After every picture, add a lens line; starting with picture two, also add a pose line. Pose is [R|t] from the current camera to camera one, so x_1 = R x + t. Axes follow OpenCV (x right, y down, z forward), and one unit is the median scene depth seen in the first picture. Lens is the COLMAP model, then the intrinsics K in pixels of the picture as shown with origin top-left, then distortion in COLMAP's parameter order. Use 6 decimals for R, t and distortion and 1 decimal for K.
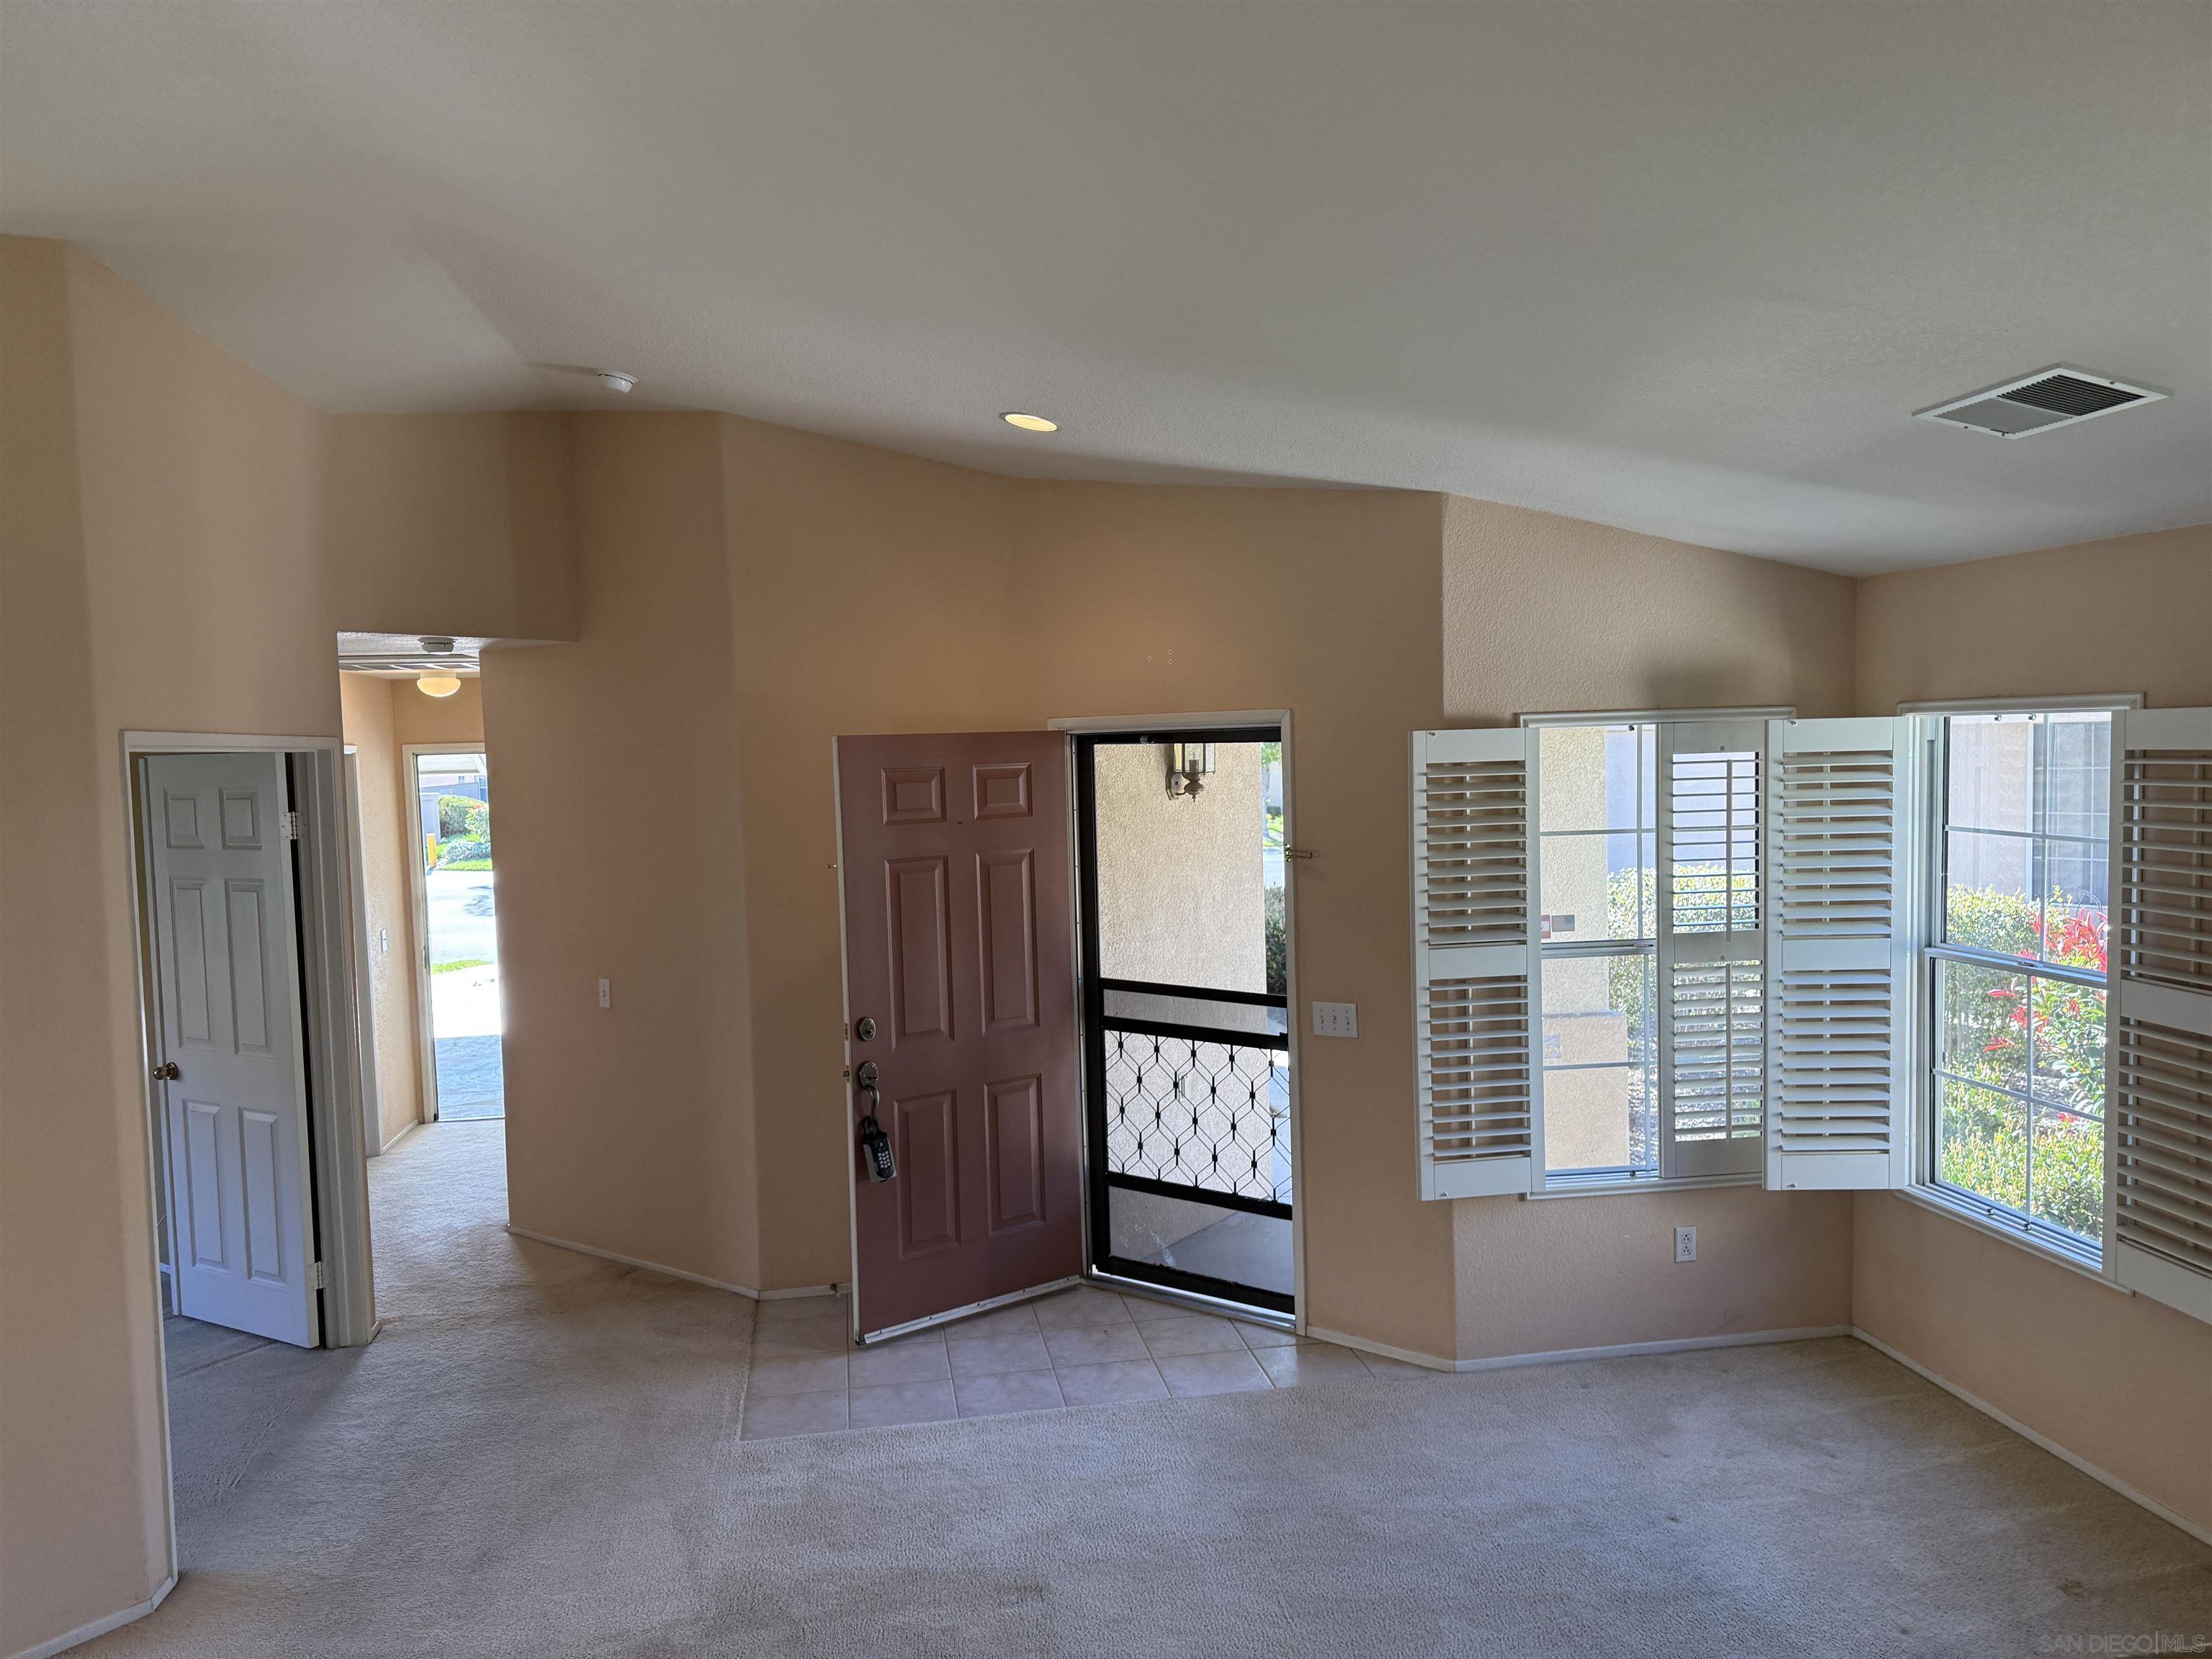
lens RADIAL K [[1556.4, 0, 1087.0], [0, 1556.4, 841.9], [0, 0, 1]] dist [0.061256, -0.078704]
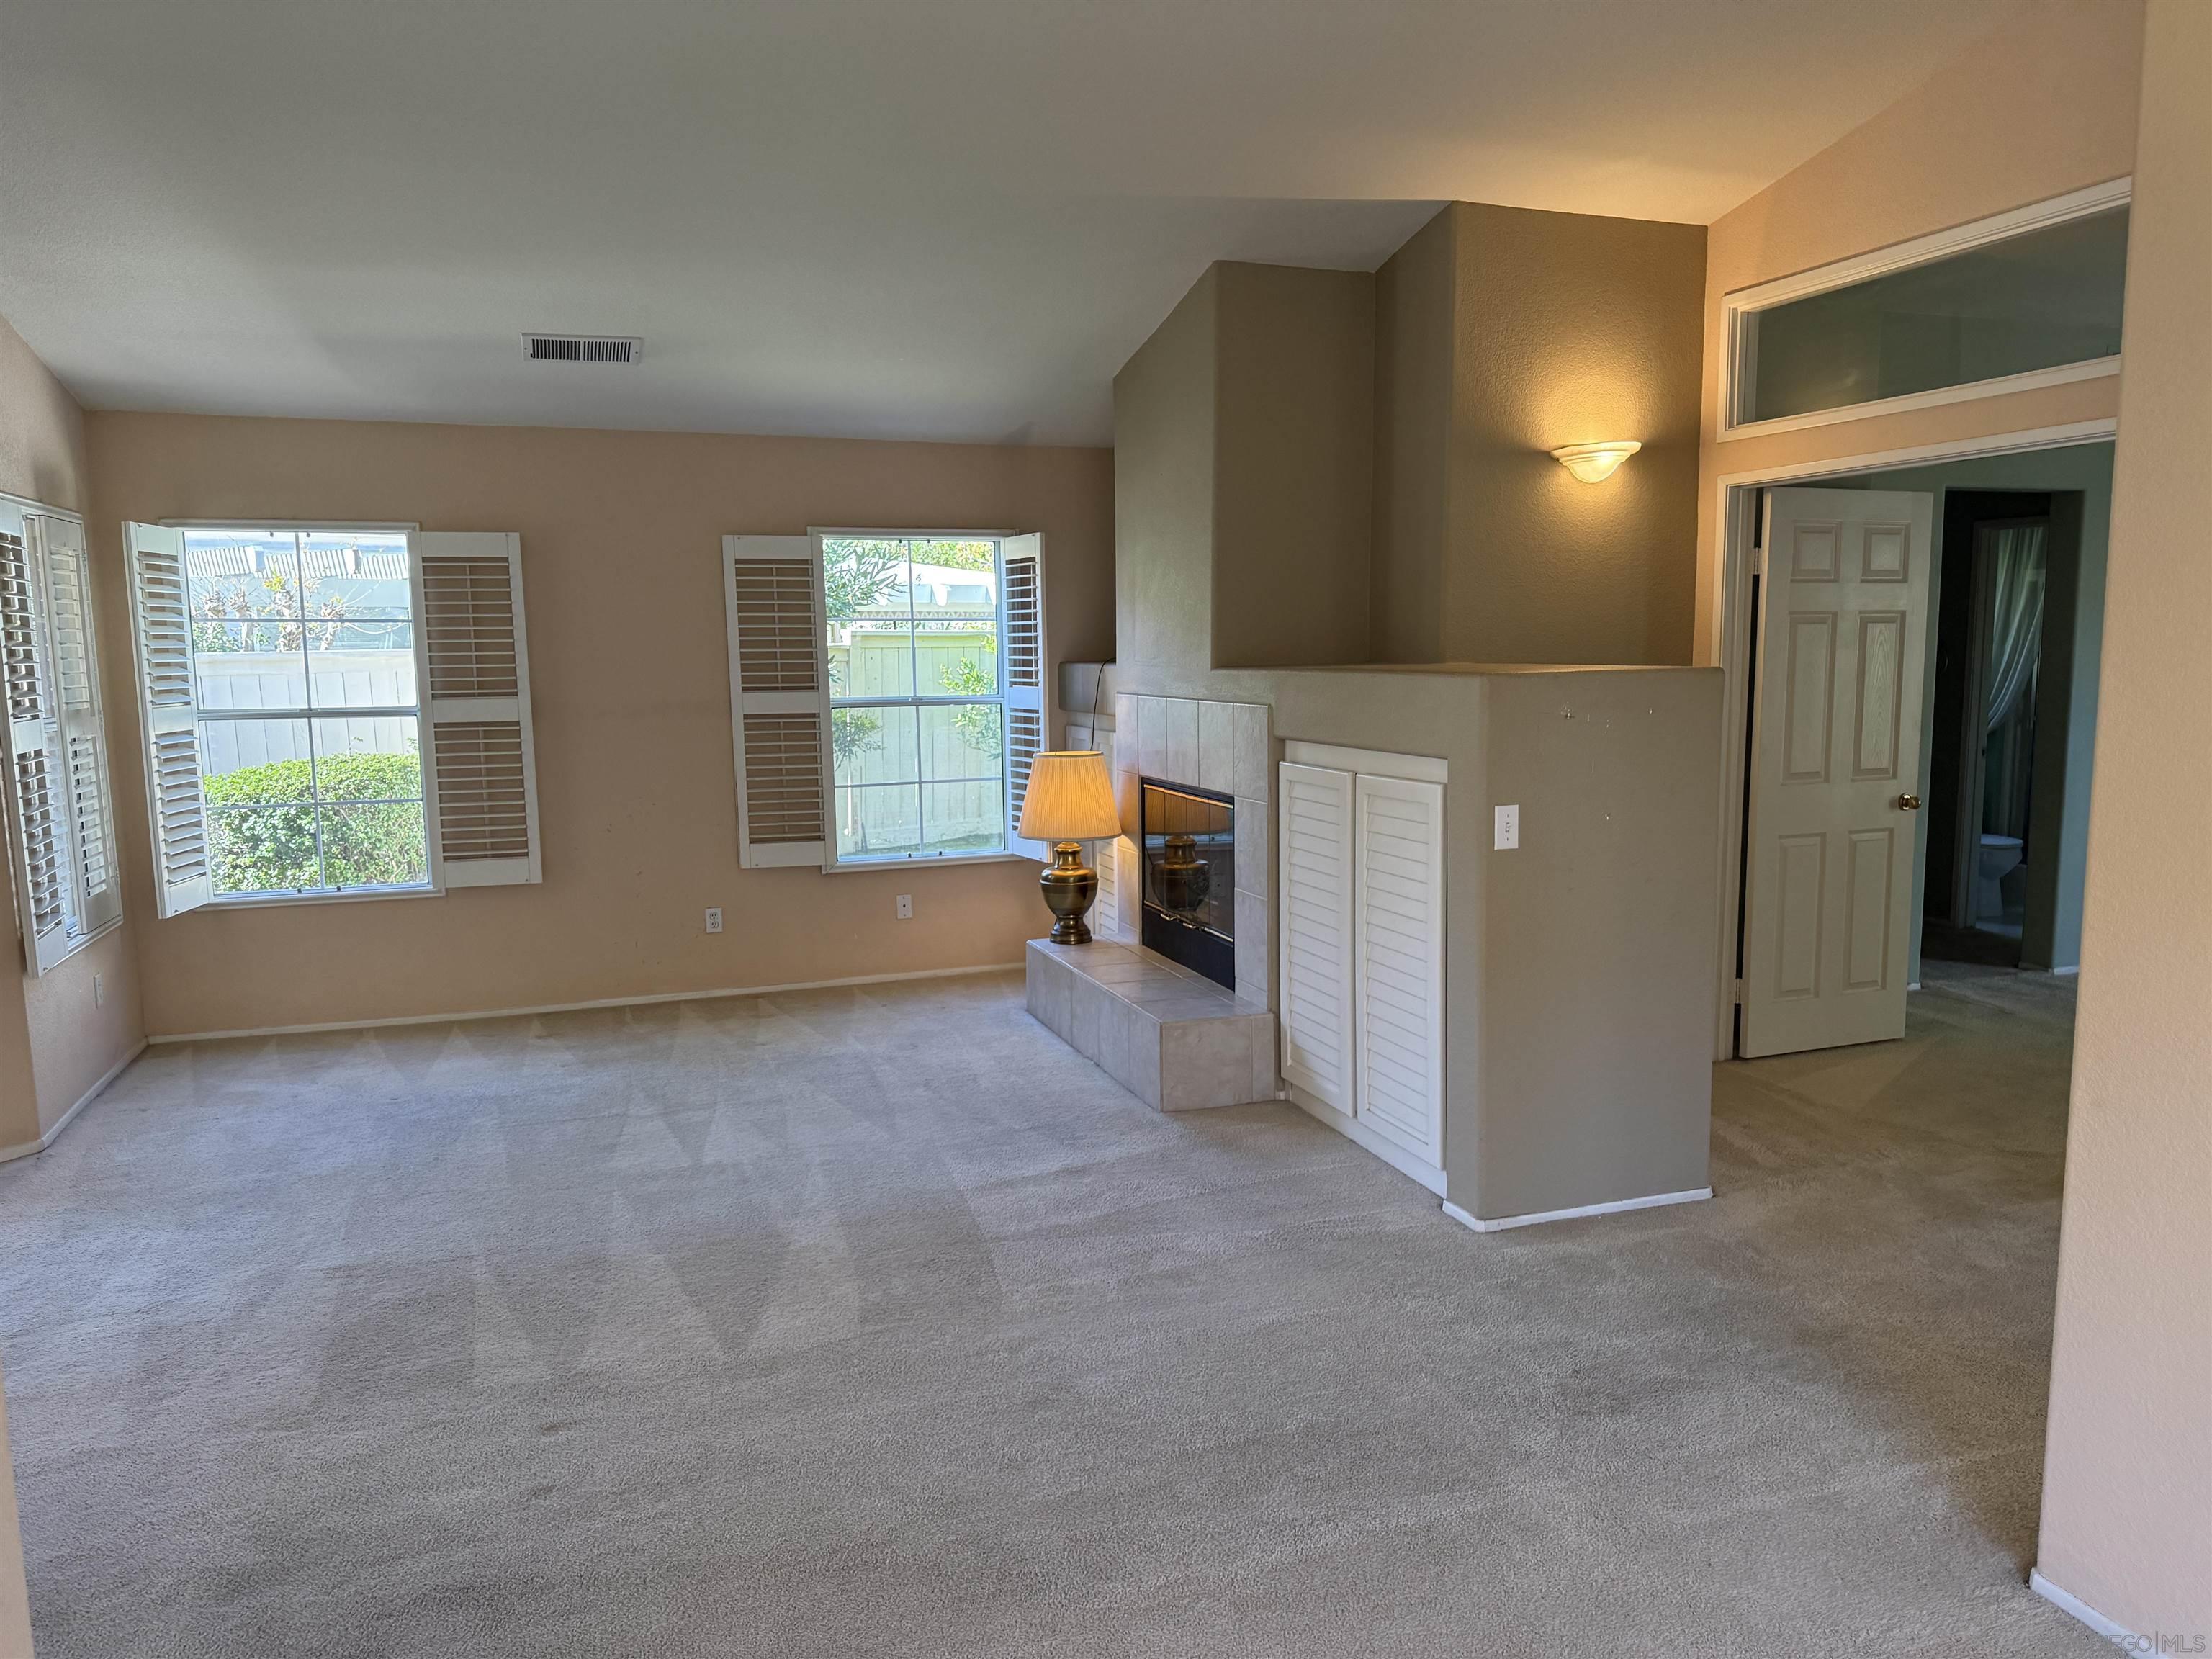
lens RADIAL K [[1556.4, 0, 1131.5], [0, 1556.4, 851.2], [0, 0, 1]] dist [0.061256, -0.078704]
pose [[-0.196914, -0.102616, 0.975036, -0.856342], [0.079433, 0.989568, 0.120187, 0.082477], [-0.977198, 0.101116, -0.186709, 0.484714]]
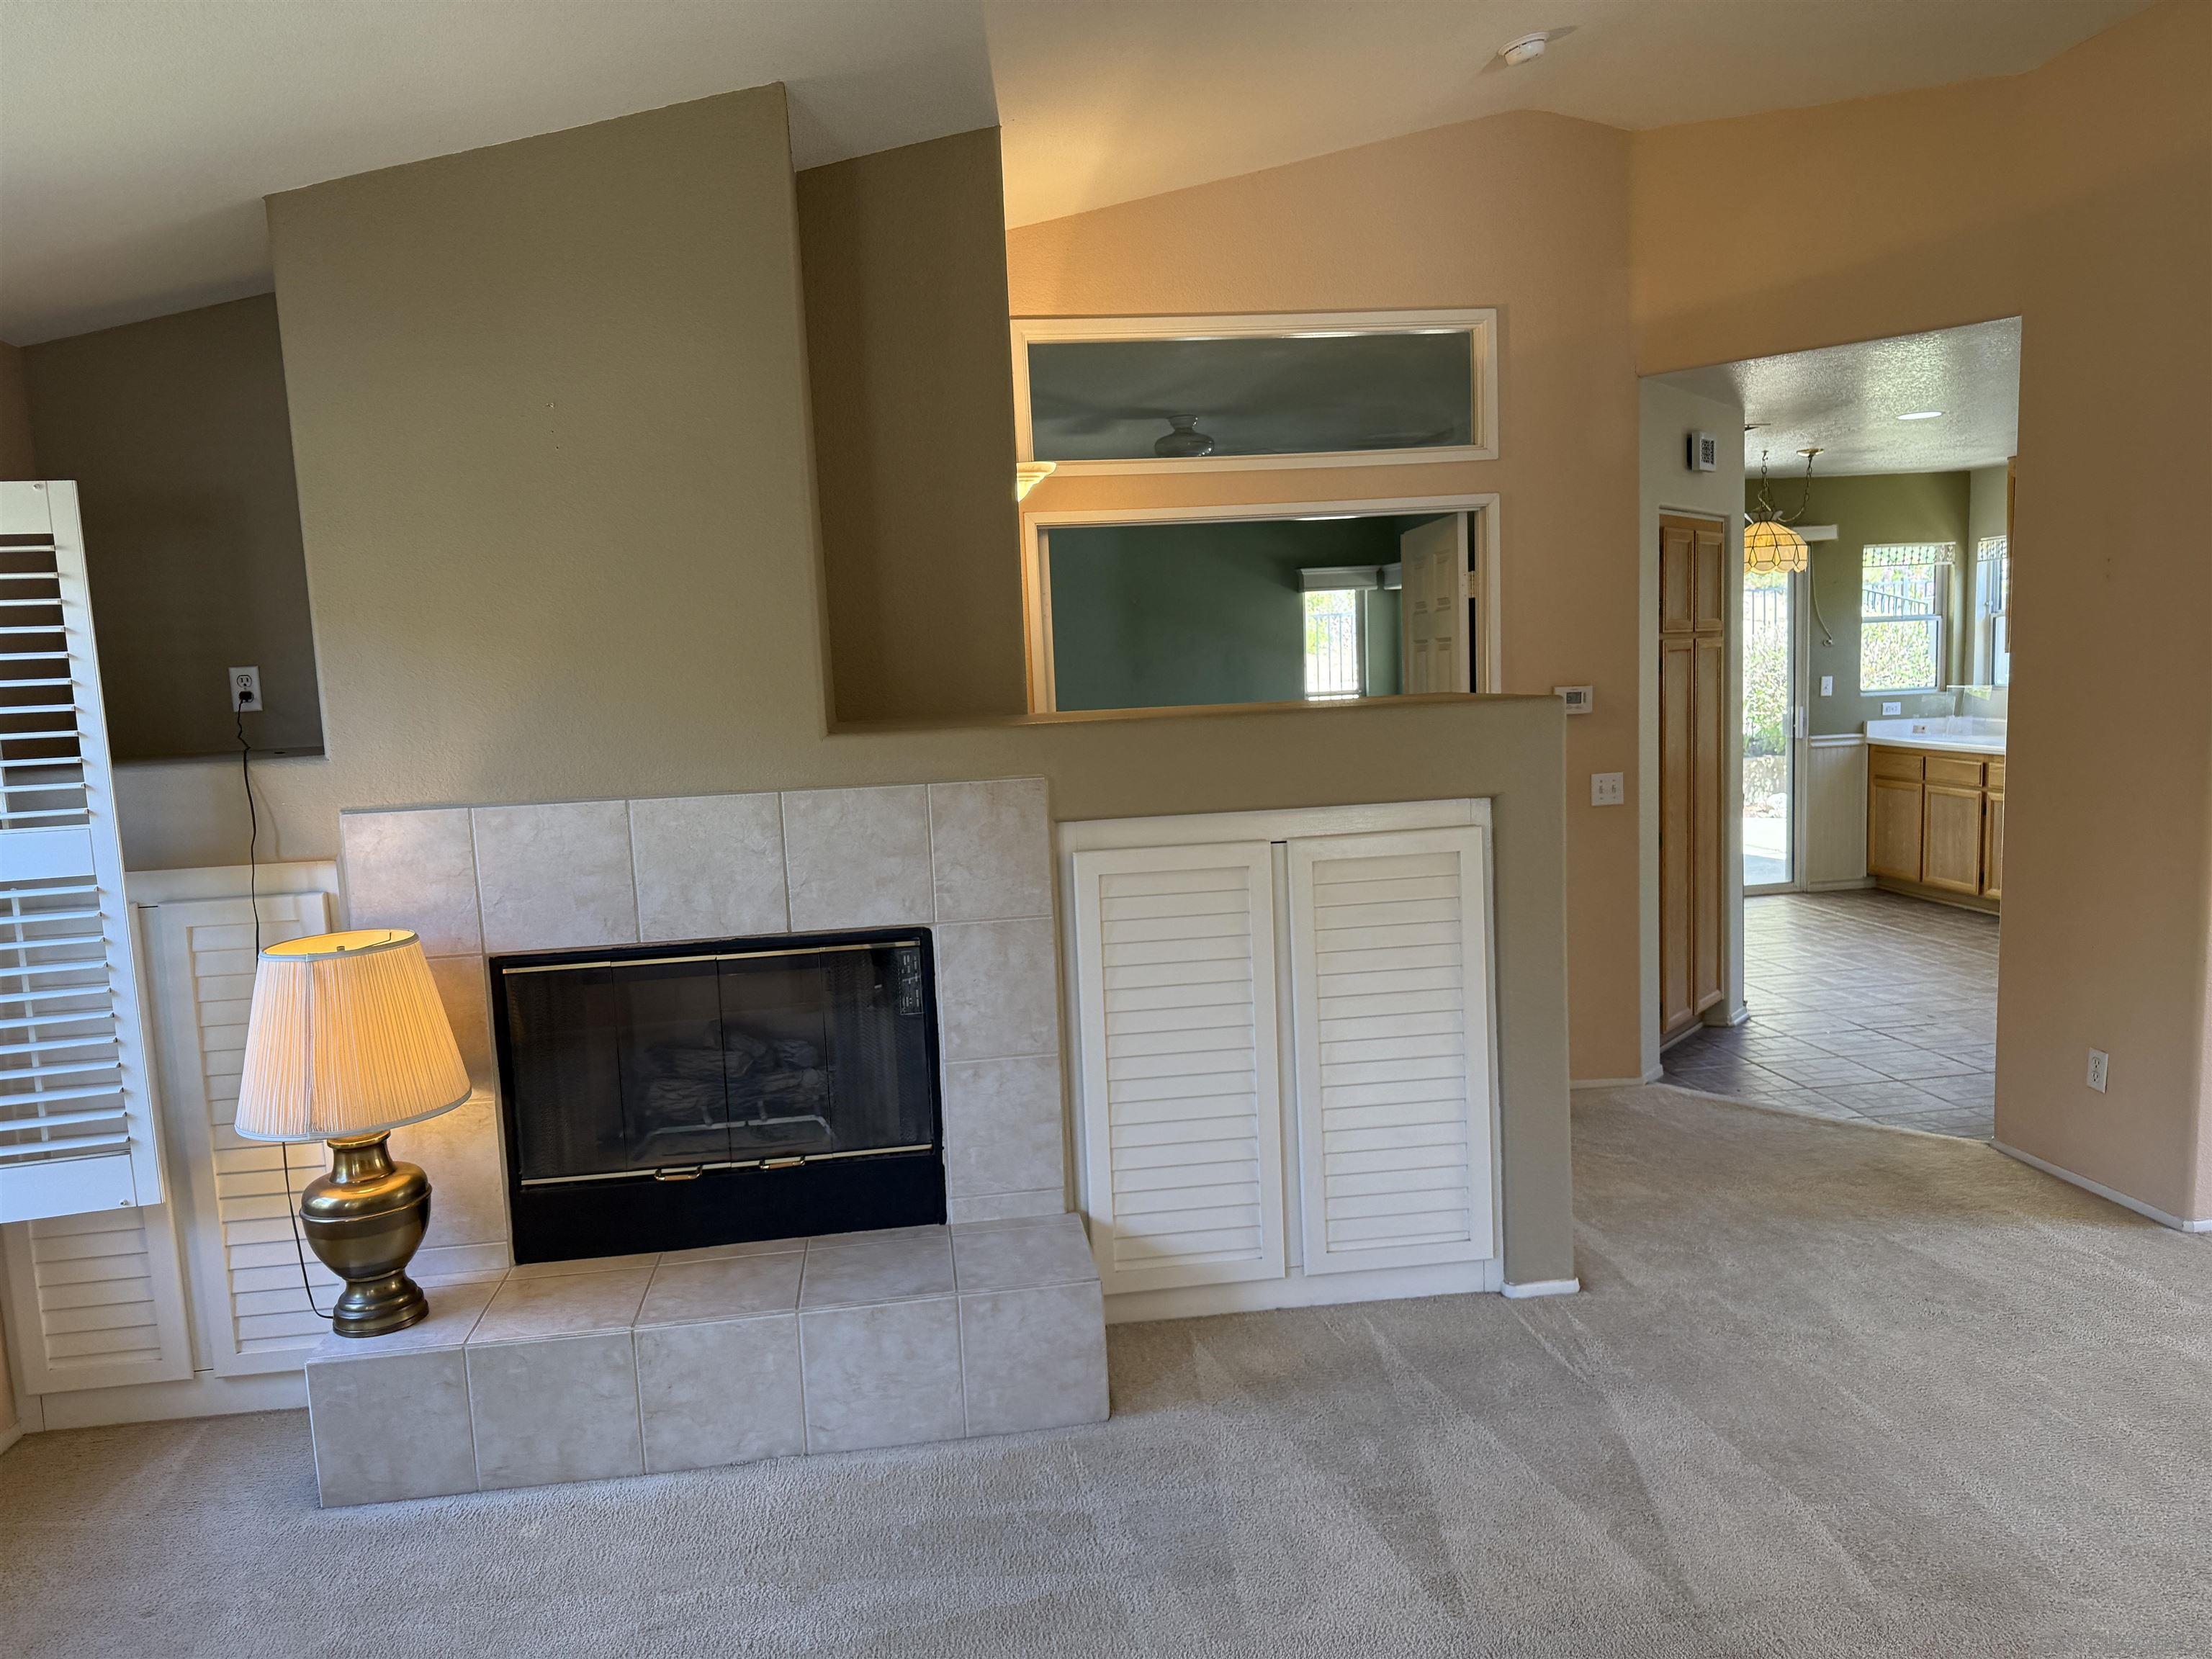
lens RADIAL K [[1556.4, 0, 1083.8], [0, 1556.4, 846.7], [0, 0, 1]] dist [0.061256, -0.078704]
pose [[-0.997030, 0.072524, 0.025897, 0.106882], [0.075961, 0.981468, 0.175925, 0.027026], [-0.012658, 0.177370, -0.984063, 0.896844]]
